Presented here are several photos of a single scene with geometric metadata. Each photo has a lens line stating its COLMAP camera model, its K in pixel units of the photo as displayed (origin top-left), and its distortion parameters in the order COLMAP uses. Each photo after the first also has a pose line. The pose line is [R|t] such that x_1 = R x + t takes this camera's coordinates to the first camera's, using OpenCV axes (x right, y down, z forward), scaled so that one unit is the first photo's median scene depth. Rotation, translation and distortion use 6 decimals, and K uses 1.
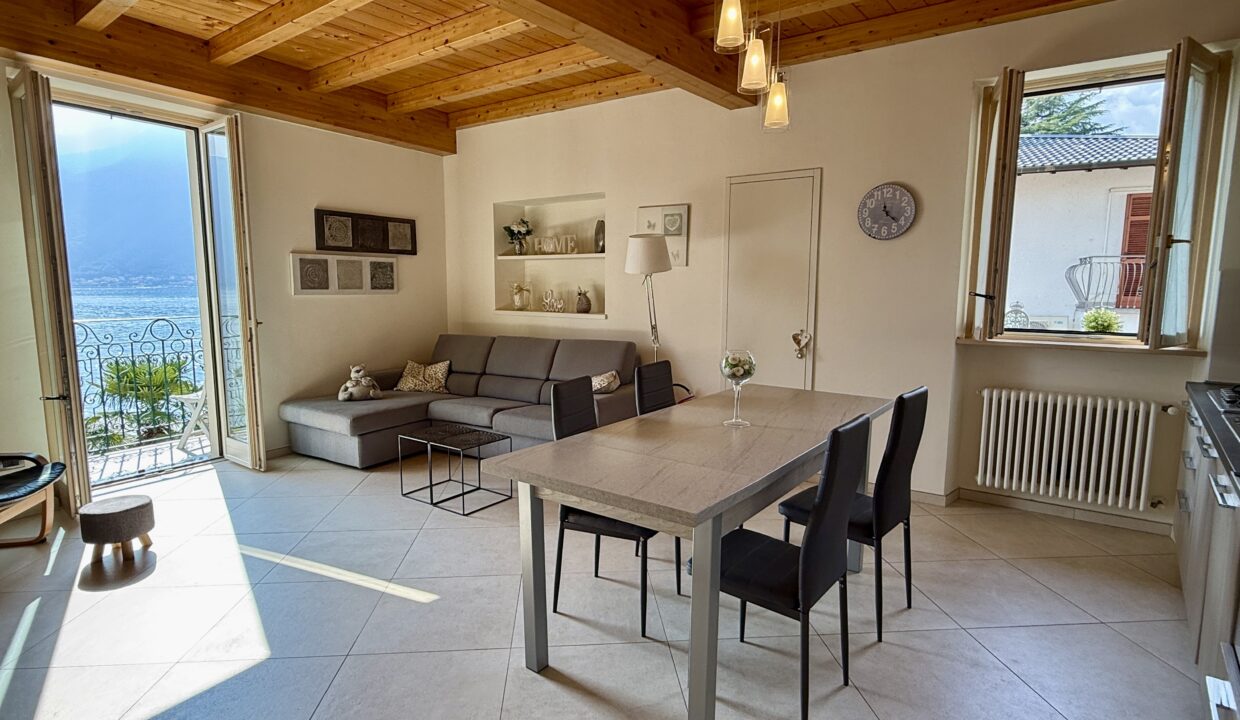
lens RADIAL K [[628.3, 0, 620.6], [0, 628.3, 359.9], [0, 0, 1]] dist [-0.000069, 0.000936]
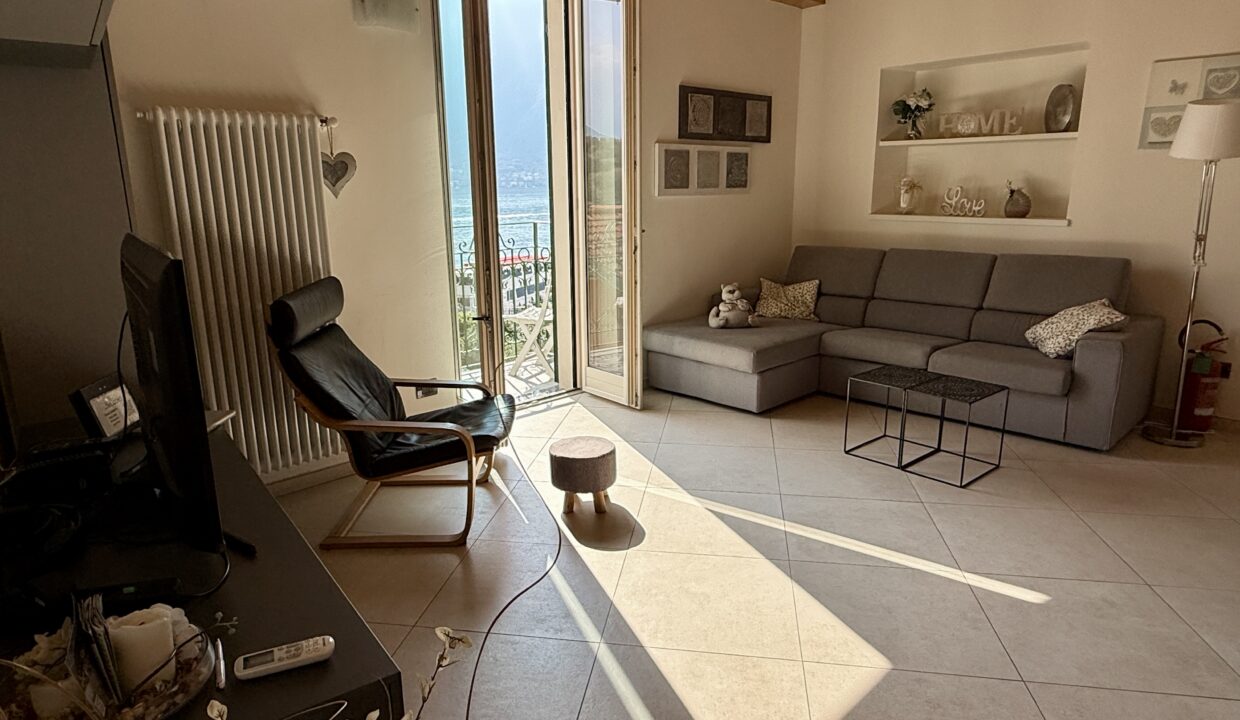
lens RADIAL K [[754.8, 0, 613.7], [0, 754.8, 362.1], [0, 0, 1]] dist [0.001071, 0.003493]
pose [[0.970652, 0.042860, -0.236638, -0.379449], [-0.015387, 0.993043, 0.116746, -0.003510], [0.239995, -0.109678, 0.964558, 0.024965]]
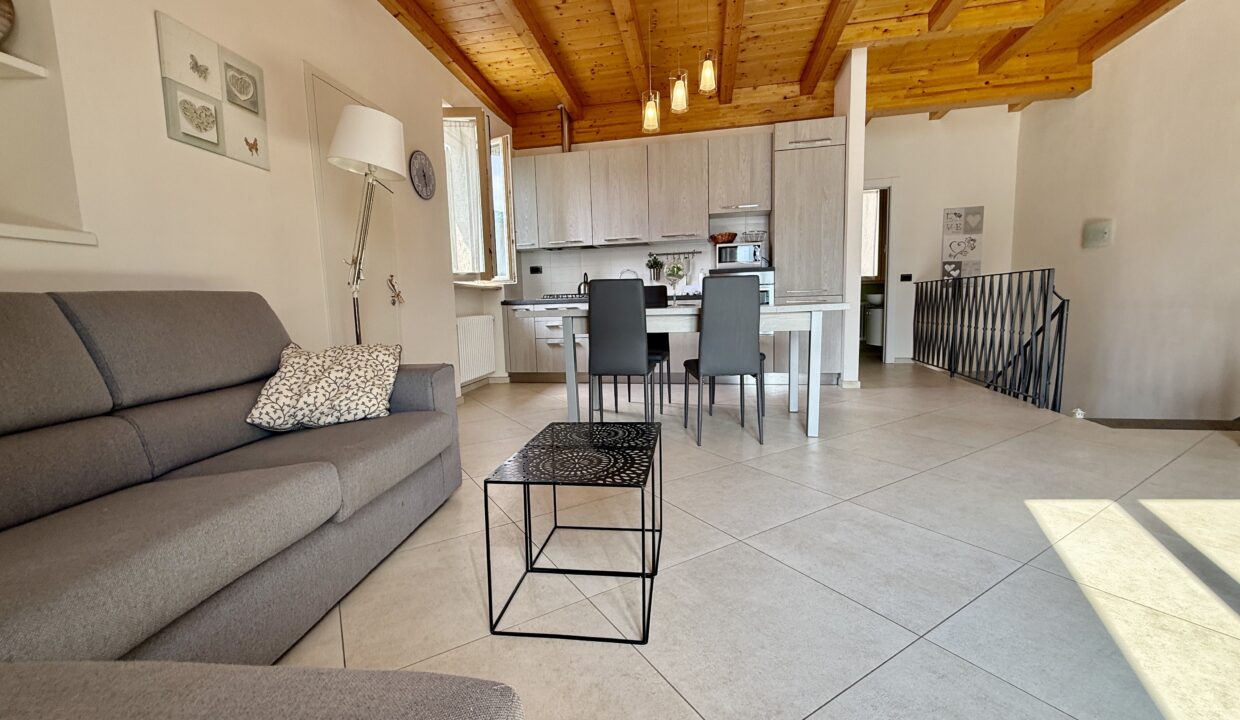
lens RADIAL K [[494.2, 0, 613.5], [0, 494.2, 358.1], [0, 0, 1]] dist [0.000594, -0.000111]
pose [[-0.446612, -0.087919, 0.890398, -0.540802], [0.138072, 0.976467, 0.165673, -0.001829], [-0.884010, 0.196931, -0.423963, 1.022379]]
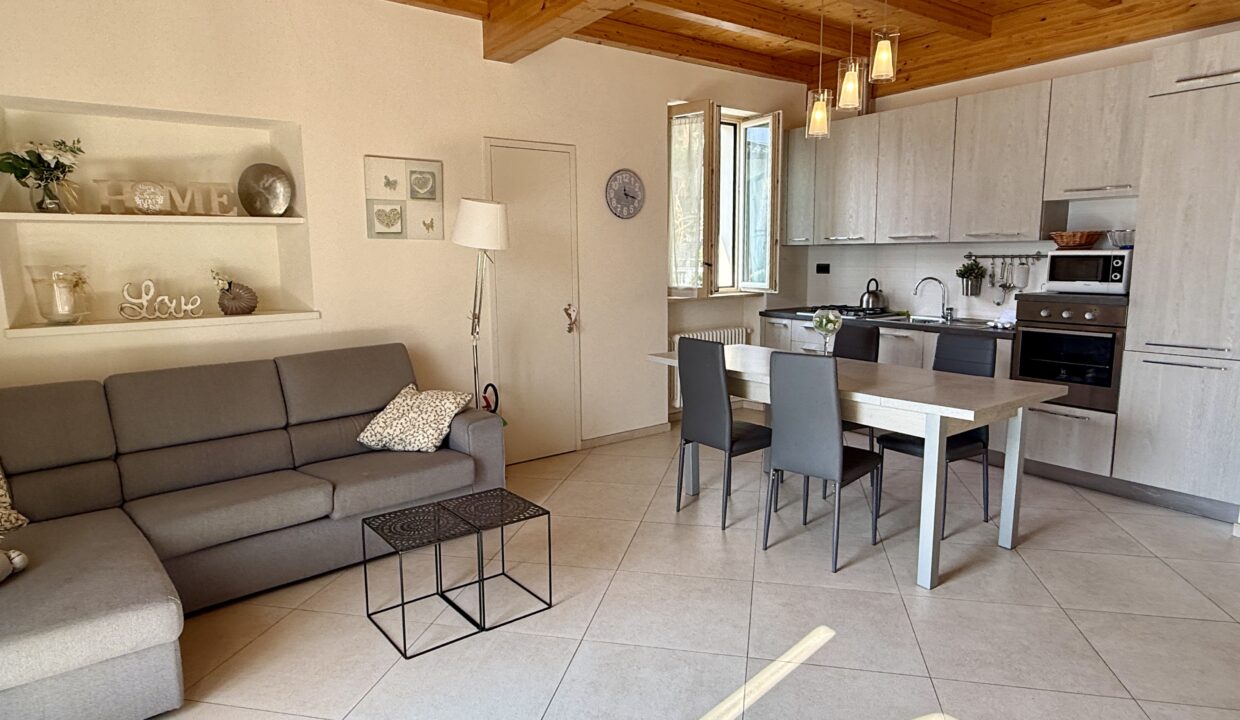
lens RADIAL K [[715.0, 0, 614.6], [0, 715.0, 362.7], [0, 0, 1]] dist [-0.001832, 0.002685]
pose [[0.299114, -0.152107, 0.942016, -0.772037], [0.131772, 0.984339, 0.117100, -0.078408], [-0.945075, 0.089105, 0.314473, 0.564875]]
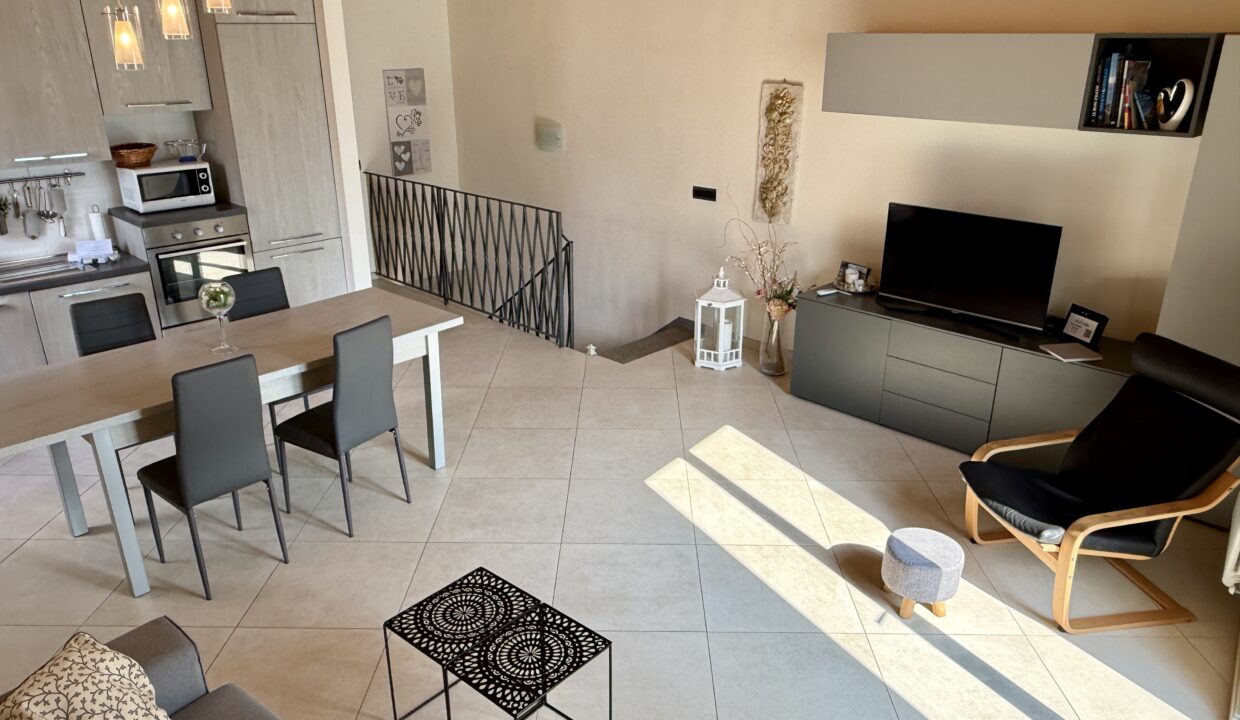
lens RADIAL K [[870.1, 0, 614.3], [0, 870.1, 368.7], [0, 0, 1]] dist [0.004440, -0.003475]
pose [[-0.994611, -0.038147, 0.096404, -0.373721], [0.012523, 0.878839, 0.476955, -0.342336], [-0.102918, 0.475592, -0.873625, 1.343954]]
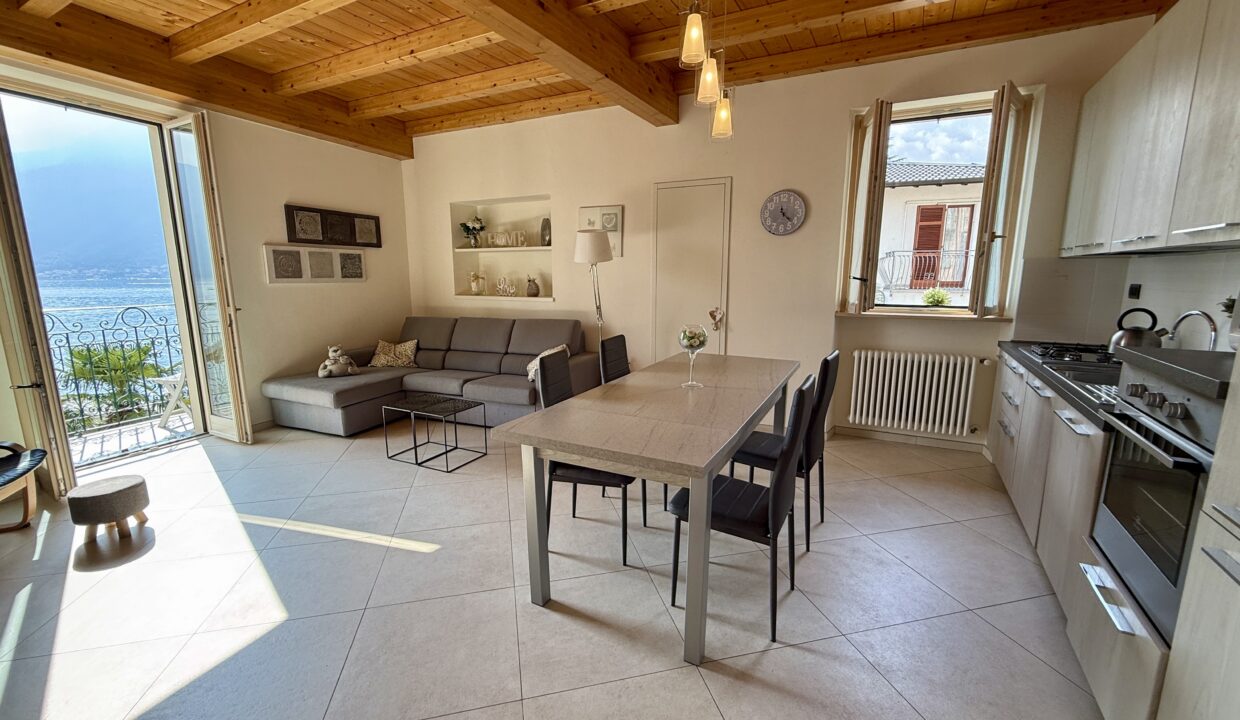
lens RADIAL K [[494.2, 0, 618.5], [0, 494.2, 358.5], [0, 0, 1]] dist [0.000594, -0.000111]
pose [[0.987377, -0.032169, 0.155088, -0.061093], [0.024384, 0.998358, 0.051840, -0.002233], [-0.156501, -0.047404, 0.986540, 0.048942]]
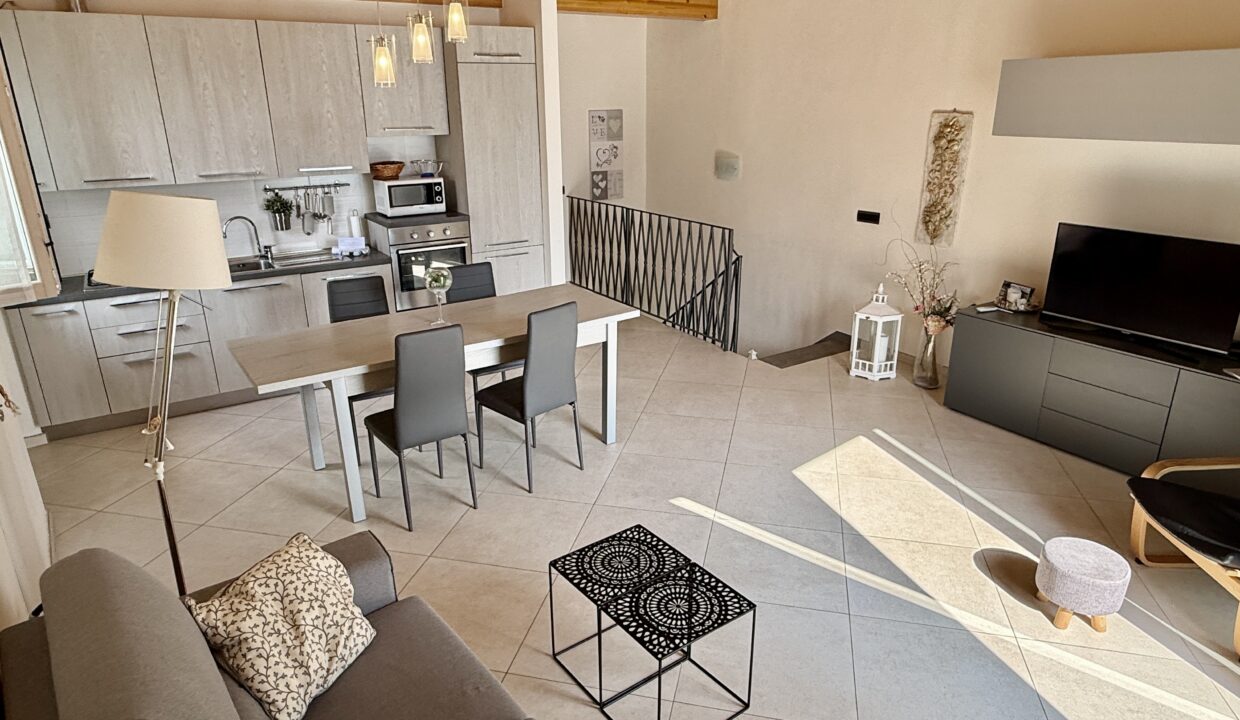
lens RADIAL K [[754.8, 0, 613.7], [0, 754.8, 356.9], [0, 0, 1]] dist [0.001071, 0.003493]
pose [[-0.948803, -0.096598, 0.300734, -0.370185], [0.046518, 0.898977, 0.435519, -0.293975], [-0.312423, 0.427212, -0.848459, 1.327526]]
